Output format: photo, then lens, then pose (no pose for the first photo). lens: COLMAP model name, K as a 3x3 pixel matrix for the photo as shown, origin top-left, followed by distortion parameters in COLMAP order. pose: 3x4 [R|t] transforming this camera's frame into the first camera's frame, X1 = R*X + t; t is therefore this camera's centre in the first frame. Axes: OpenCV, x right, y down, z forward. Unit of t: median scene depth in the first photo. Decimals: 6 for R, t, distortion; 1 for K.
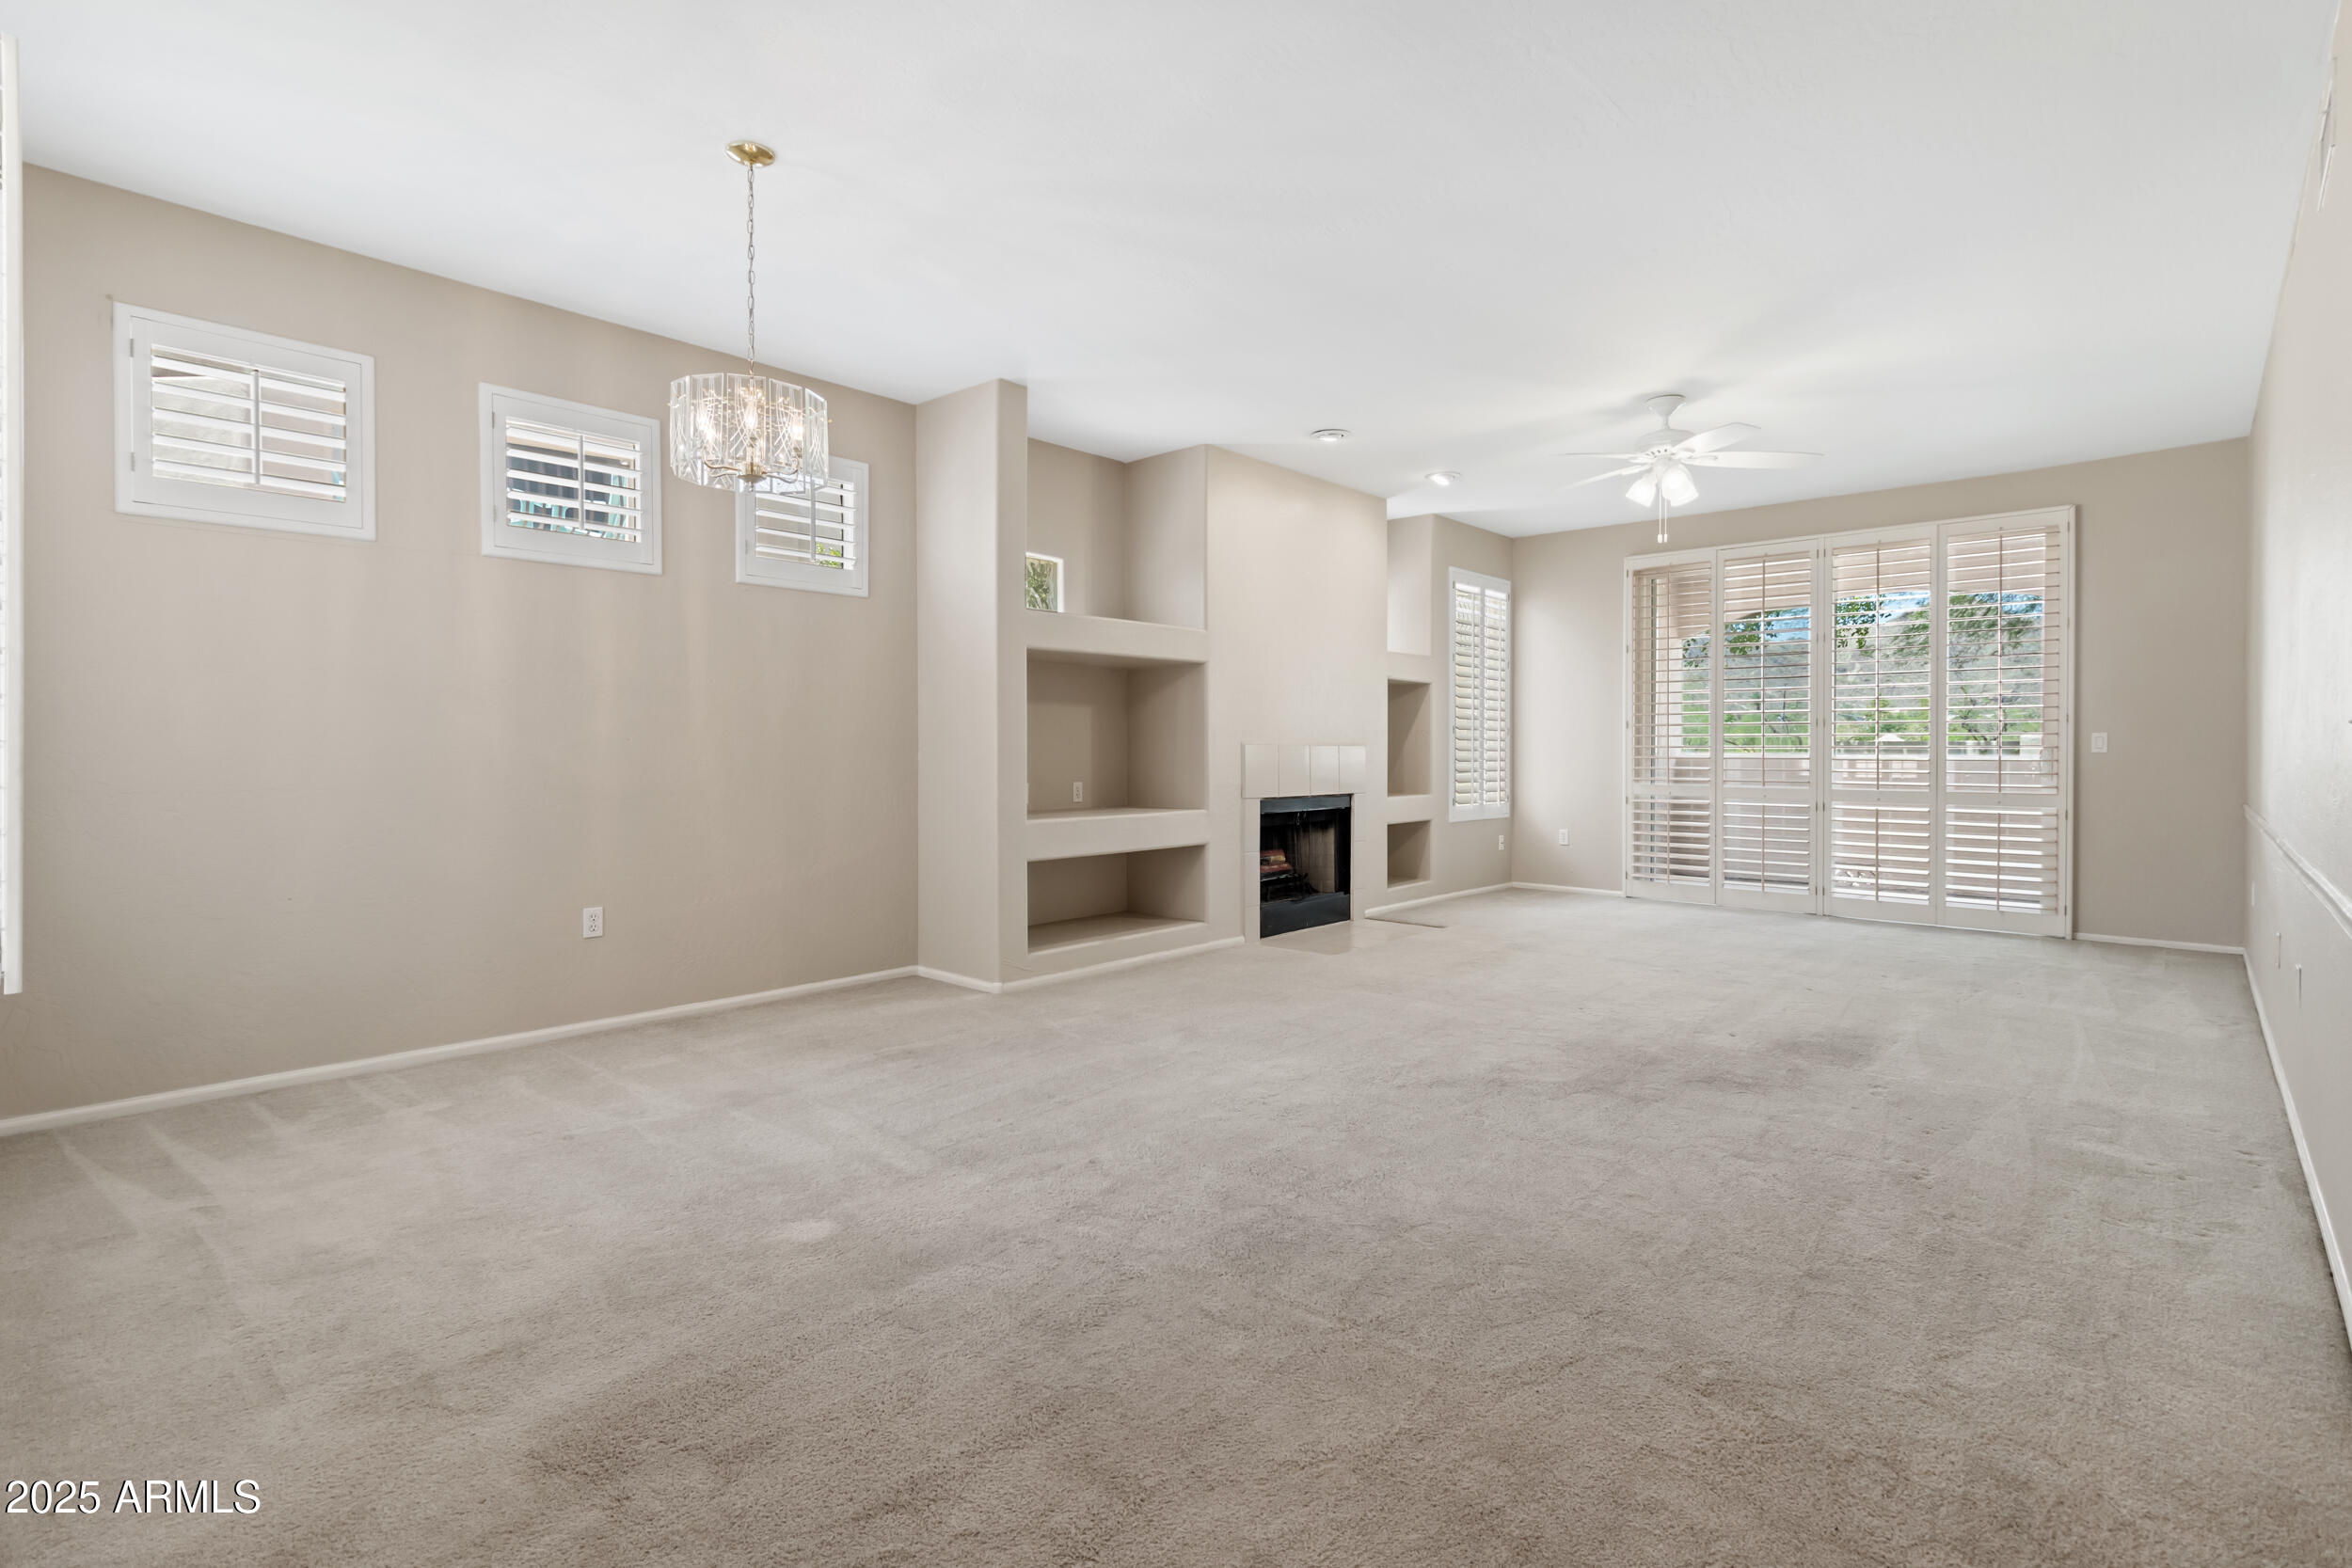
lens RADIAL K [[1086.8, 0, 1180.8], [0, 1086.8, 768.7], [0, 0, 1]] dist [-0.000389, 0.000973]
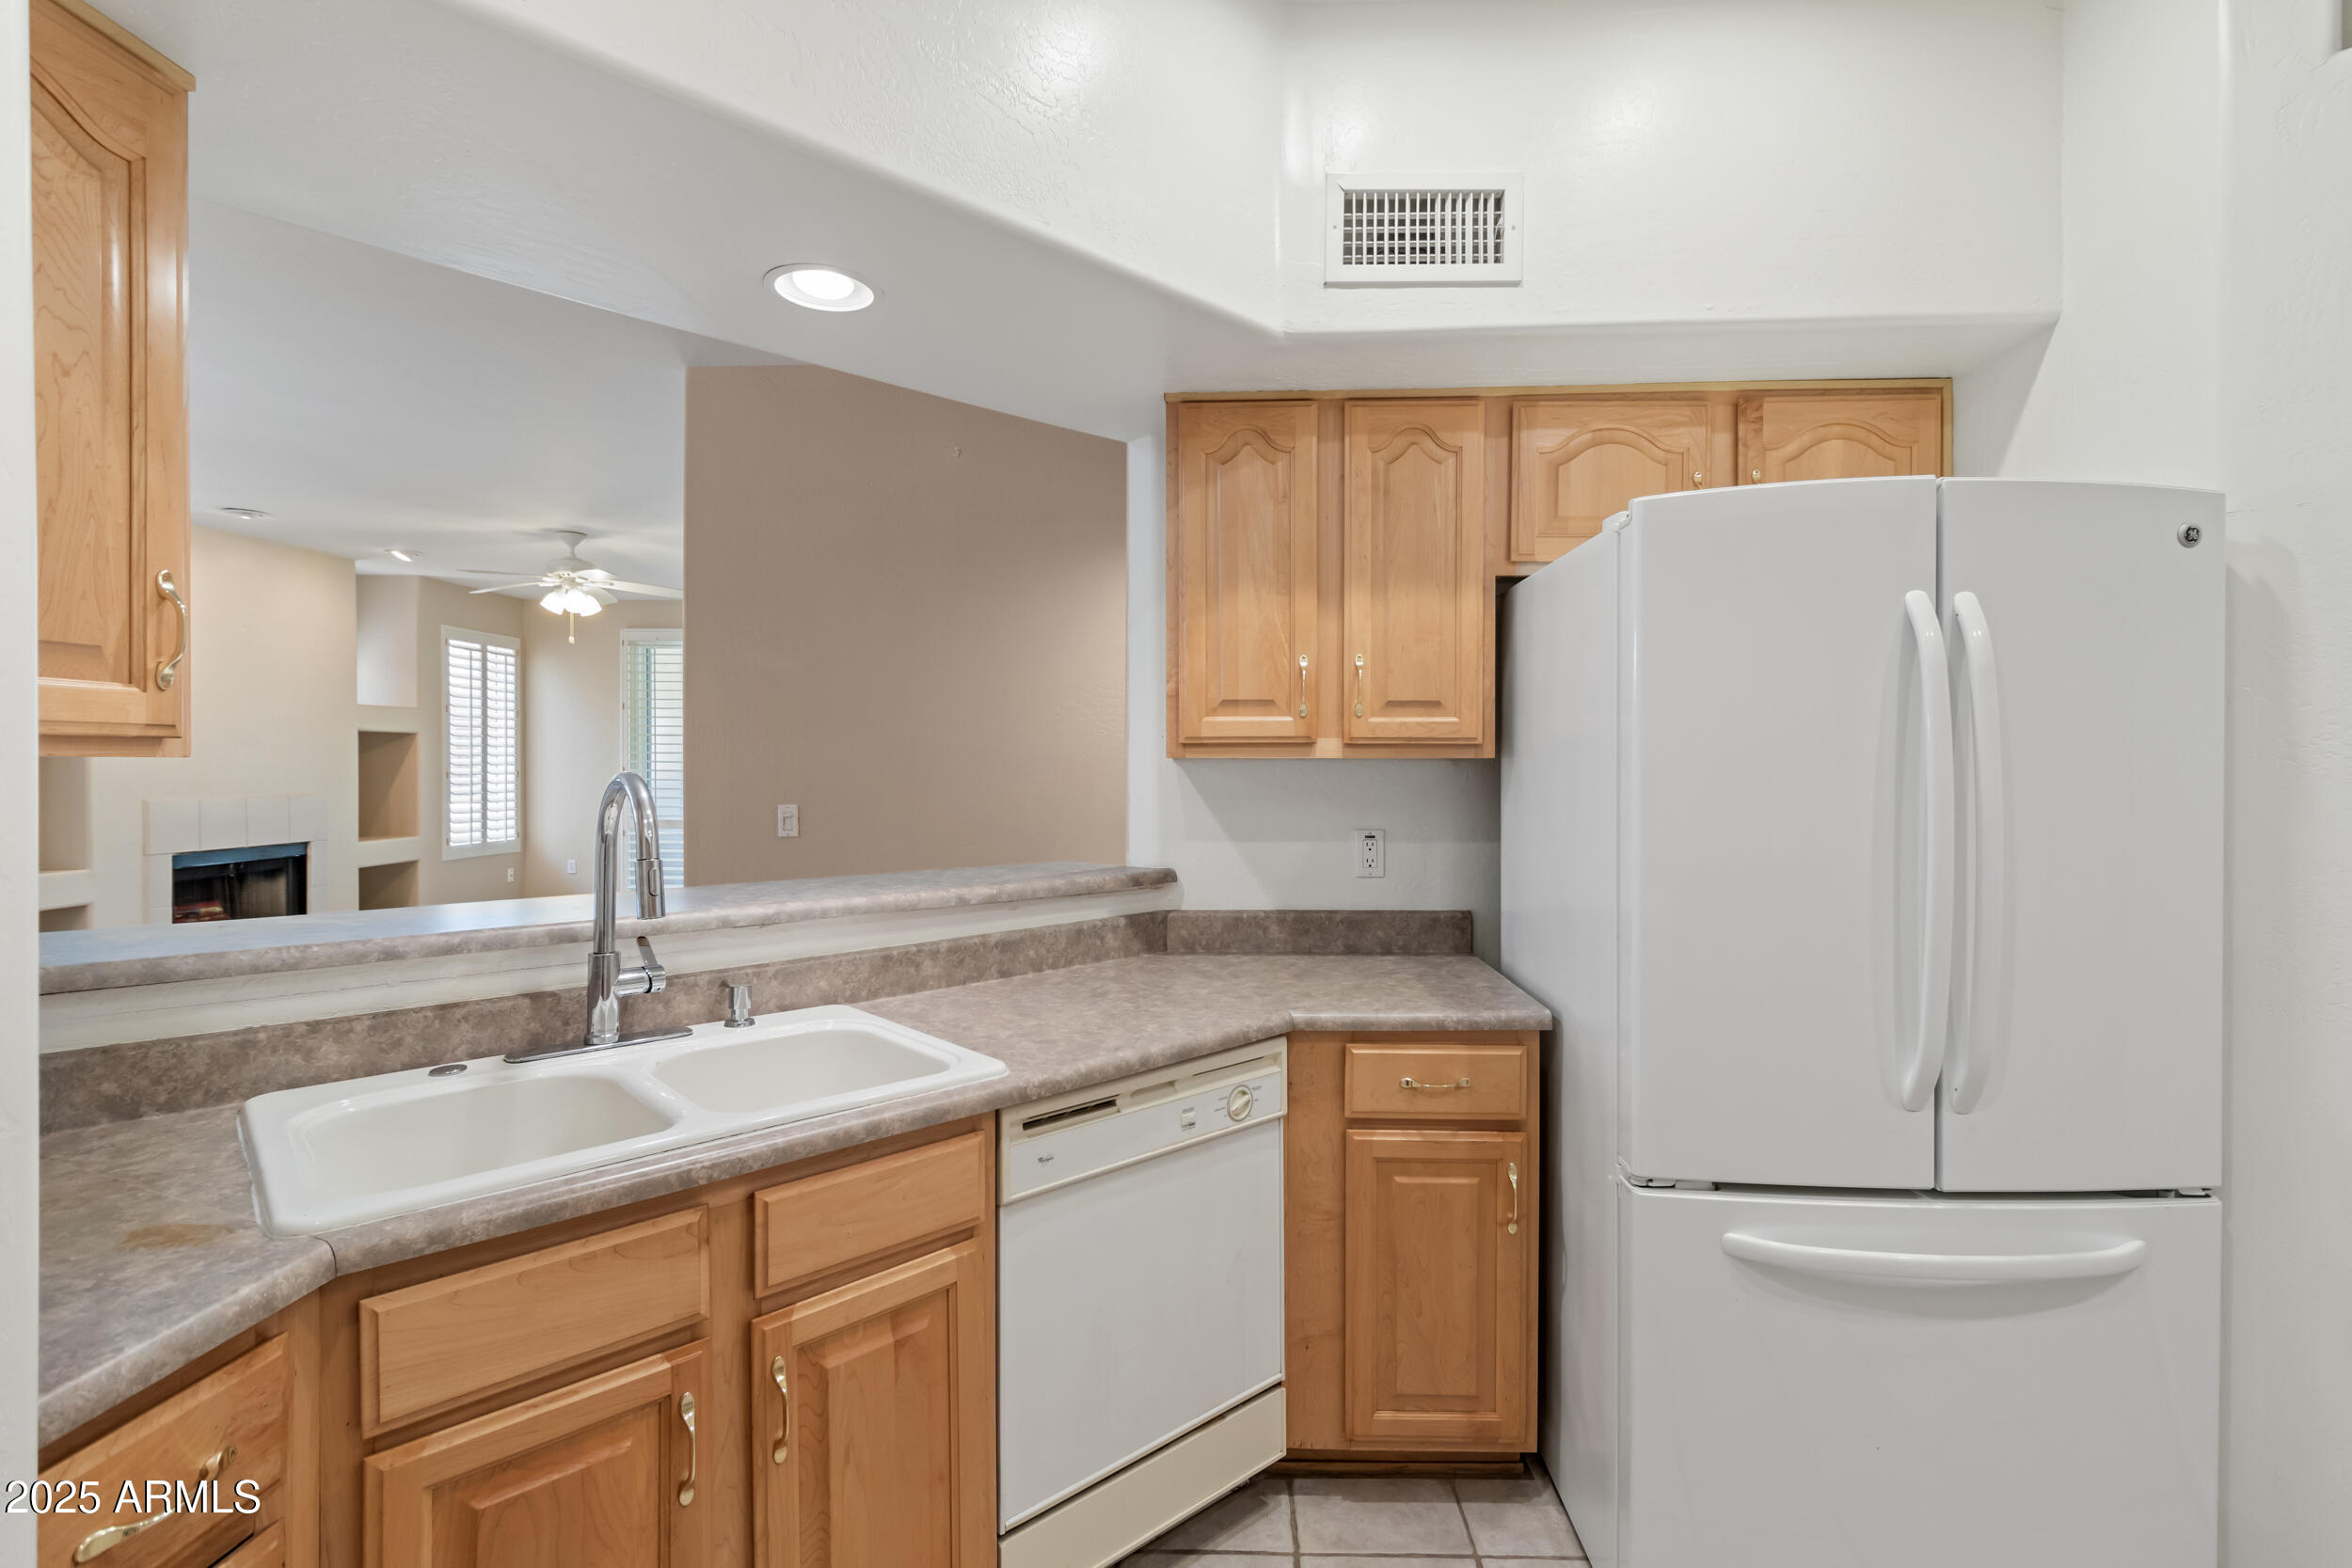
lens RADIAL K [[1086.8, 0, 1177.4], [0, 1086.8, 769.2], [0, 0, 1]] dist [-0.000389, 0.000973]
pose [[0.753348, -0.000838, 0.657622, 0.117075], [0.008051, 0.999936, -0.007950, -0.036456], [-0.657573, 0.011284, 0.753306, -0.385304]]
